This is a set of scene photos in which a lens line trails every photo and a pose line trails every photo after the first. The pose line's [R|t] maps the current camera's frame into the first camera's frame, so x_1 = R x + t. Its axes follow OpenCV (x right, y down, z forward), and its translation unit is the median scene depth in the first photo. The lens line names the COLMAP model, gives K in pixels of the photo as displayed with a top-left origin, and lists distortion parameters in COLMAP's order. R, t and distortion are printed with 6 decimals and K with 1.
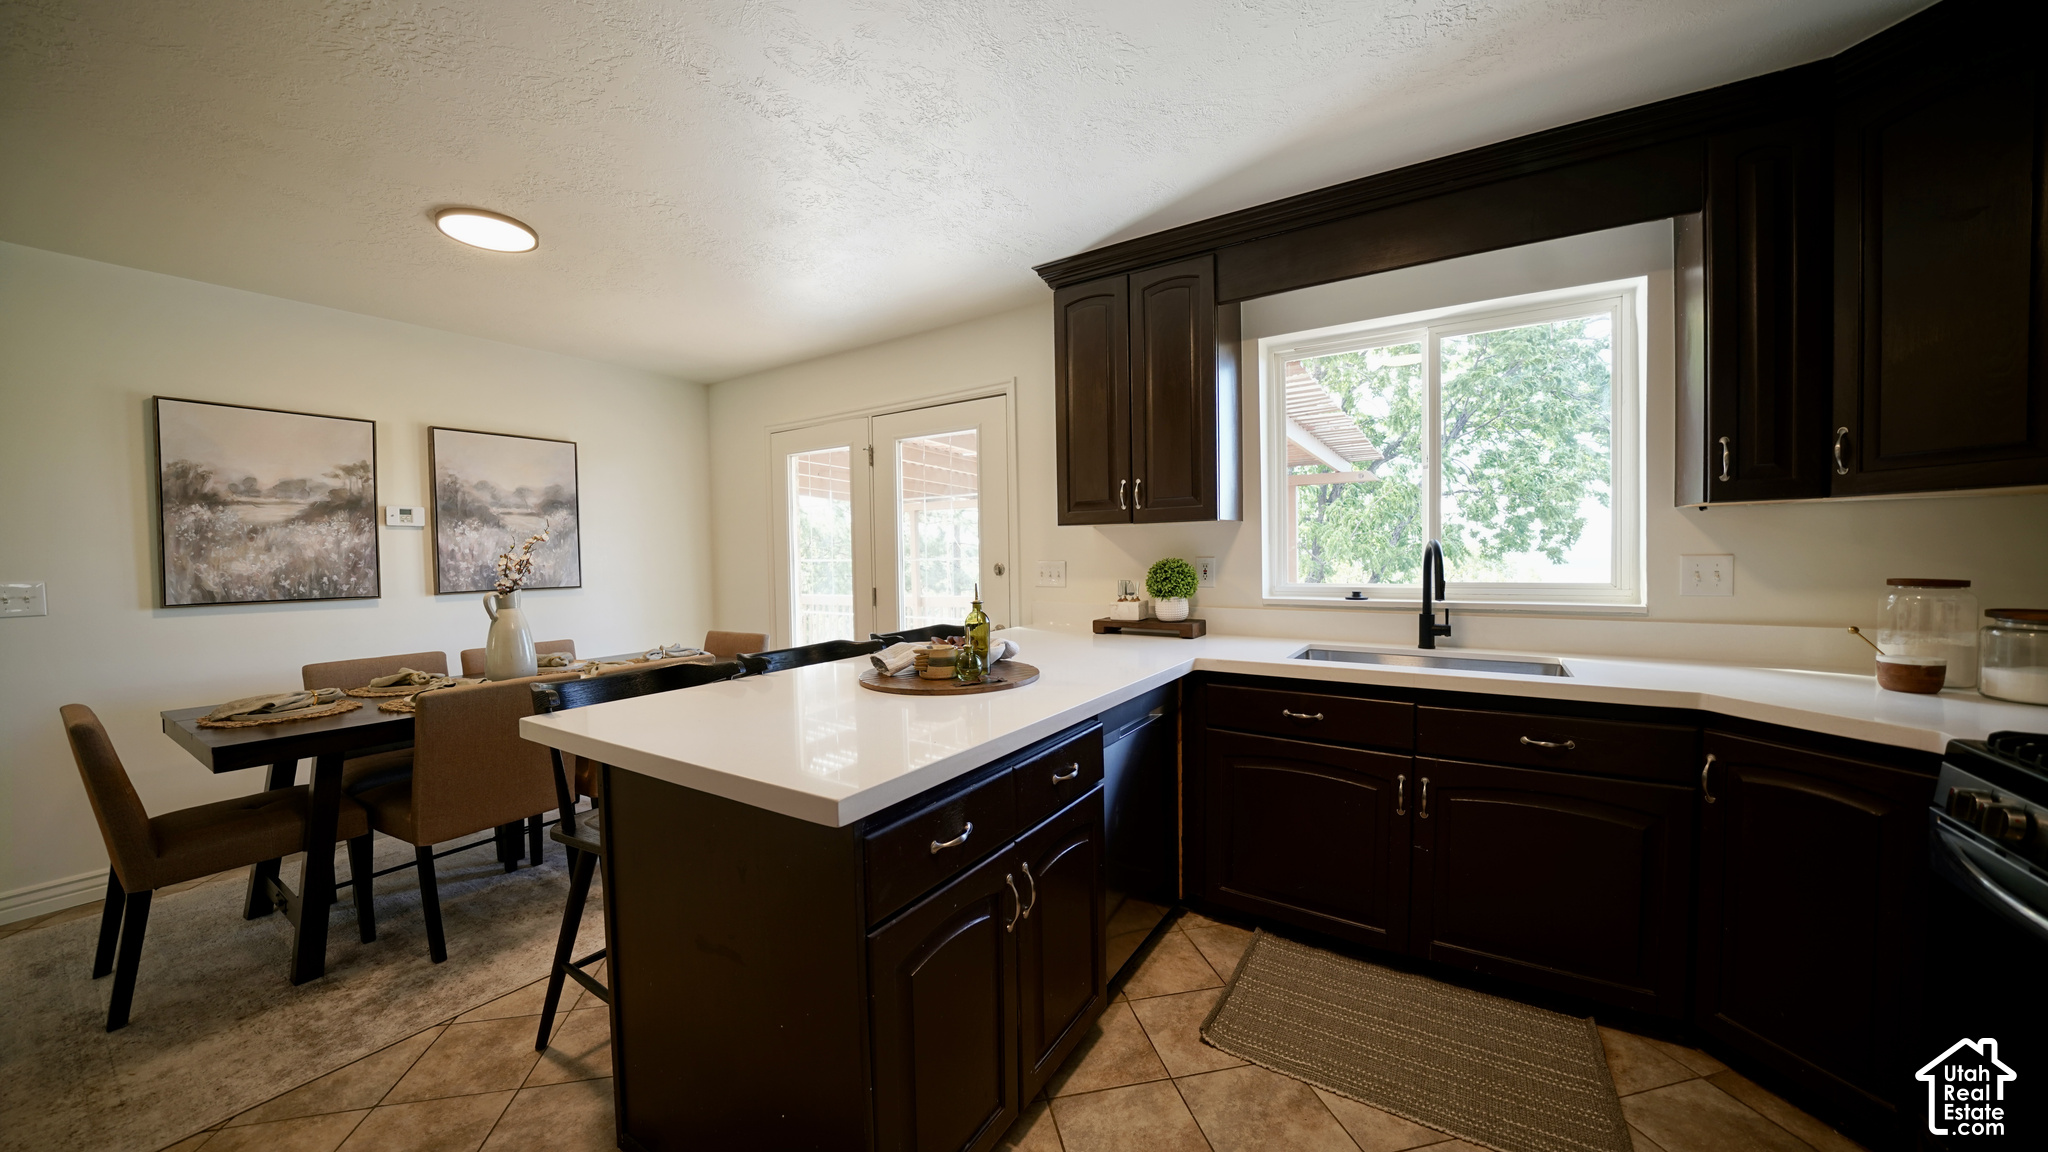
lens RADIAL K [[709.6, 0, 1024.0], [0, 709.6, 576.0], [0, 0, 1]] dist [-0.001535, -0.000154]
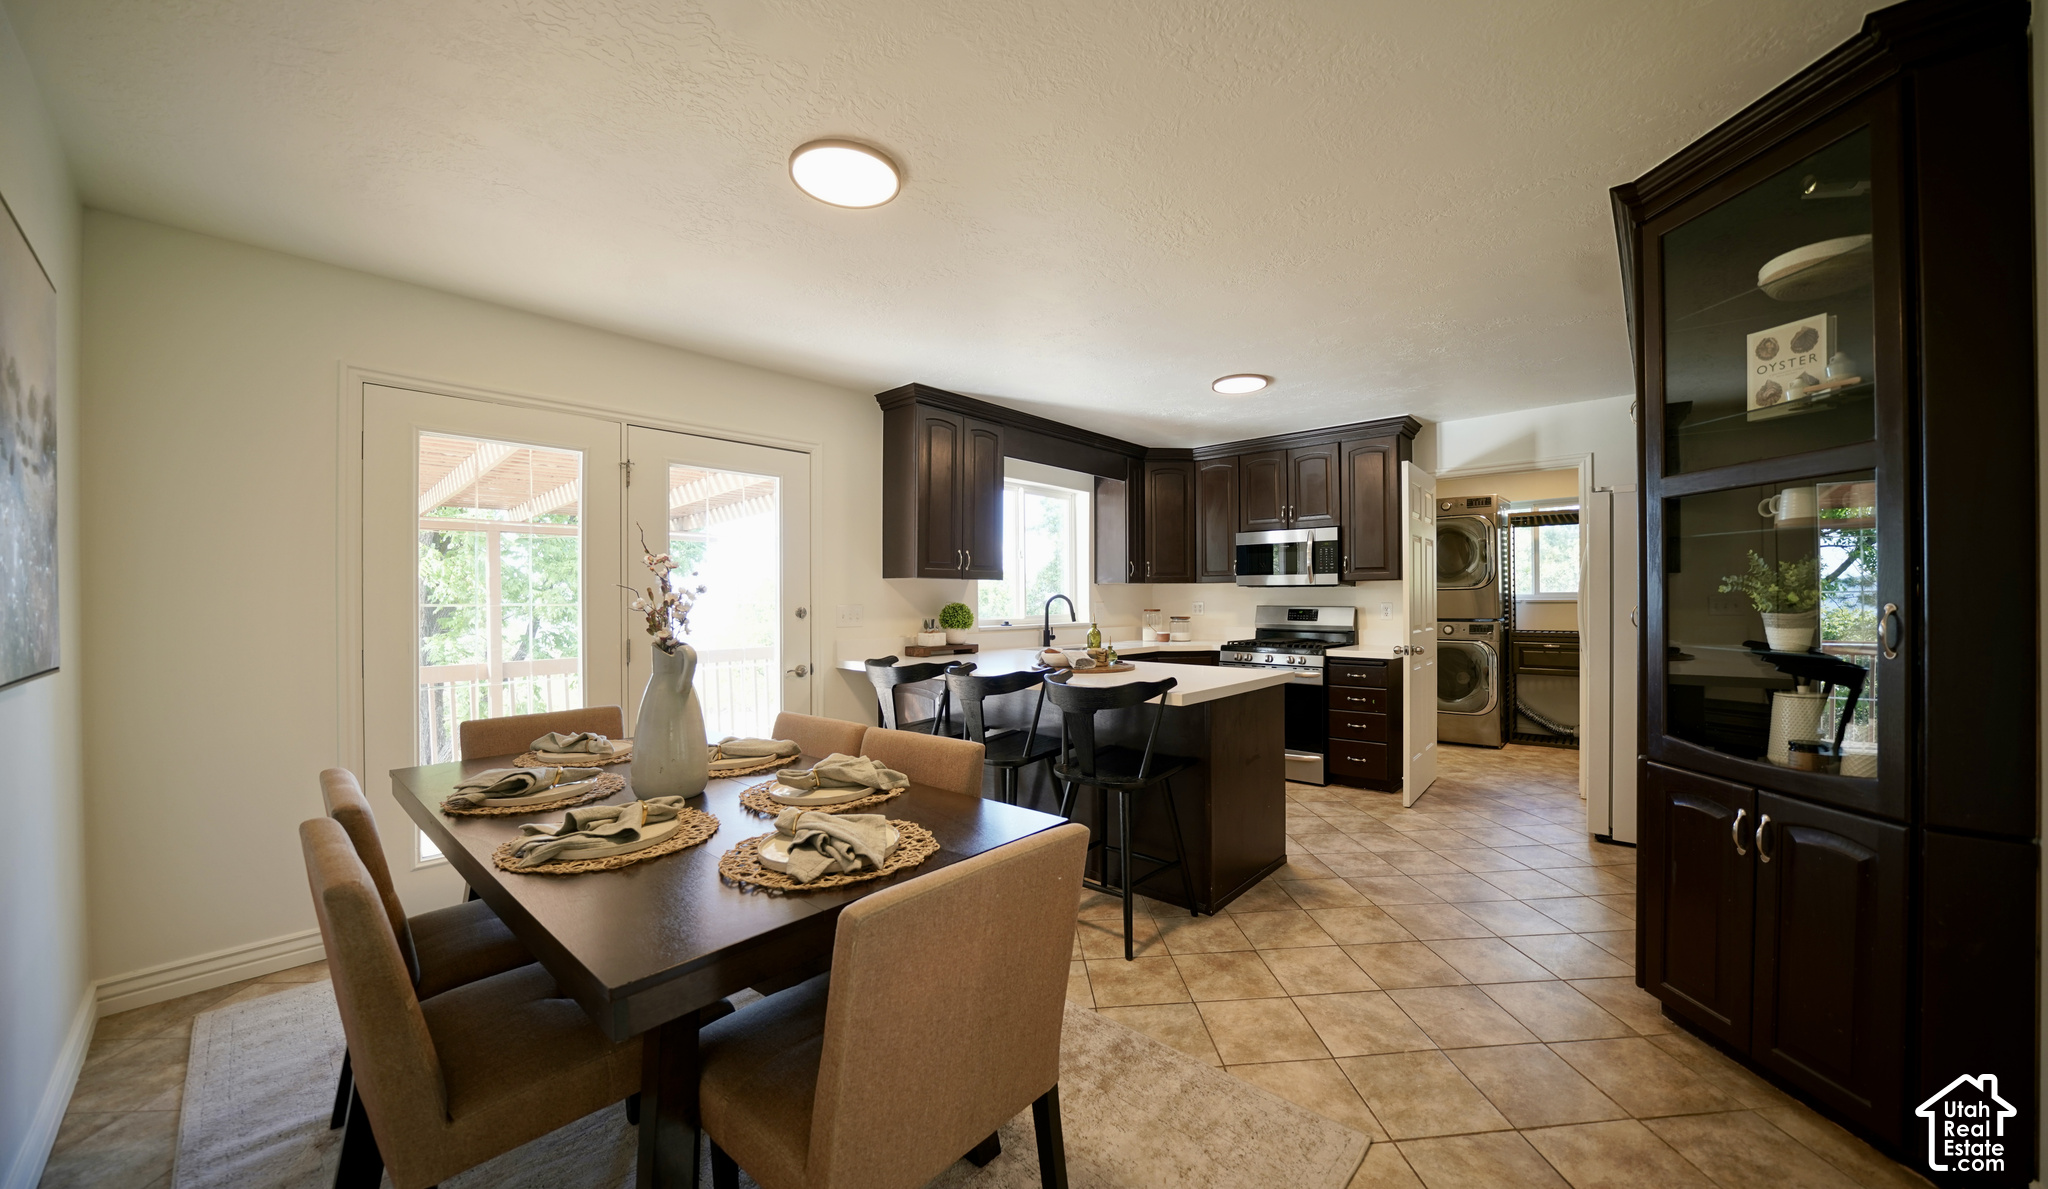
lens RADIAL K [[719.8, 0, 1024.0], [0, 719.8, 594.5], [0, 0, 1]] dist [-0.000071, -0.000002]
pose [[0.175930, 0.029780, 0.983952, -1.465525], [0.043362, 0.998338, -0.037969, 0.026759], [-0.983447, 0.049346, 0.174346, 0.670402]]
